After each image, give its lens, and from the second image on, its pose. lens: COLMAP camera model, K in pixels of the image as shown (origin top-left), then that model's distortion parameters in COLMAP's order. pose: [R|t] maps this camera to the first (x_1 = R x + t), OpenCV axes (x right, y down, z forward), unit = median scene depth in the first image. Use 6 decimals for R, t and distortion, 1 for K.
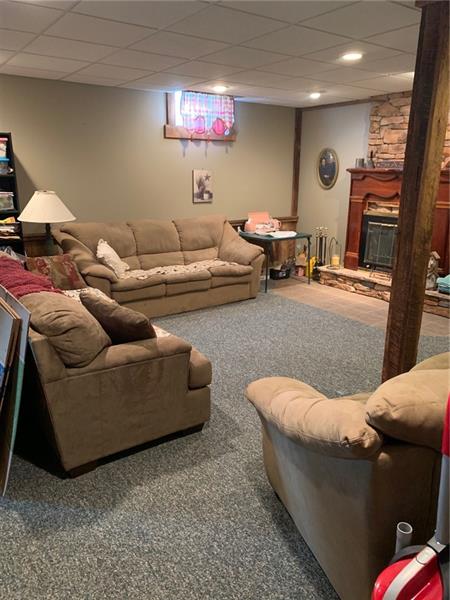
lens RADIAL K [[457.7, 0, 221.0], [0, 457.7, 299.0], [0, 0, 1]] dist [0.031584, -0.013196]
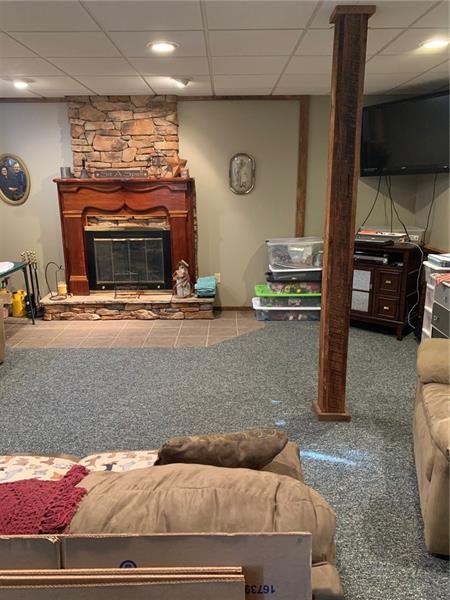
lens RADIAL K [[457.7, 0, 224.3], [0, 457.7, 301.4], [0, 0, 1]] dist [0.031584, -0.013196]
pose [[0.577149, -0.221643, 0.785985, -0.261944], [0.235624, 0.966728, 0.099593, -0.082121], [-0.781908, 0.127717, 0.610171, 0.287056]]
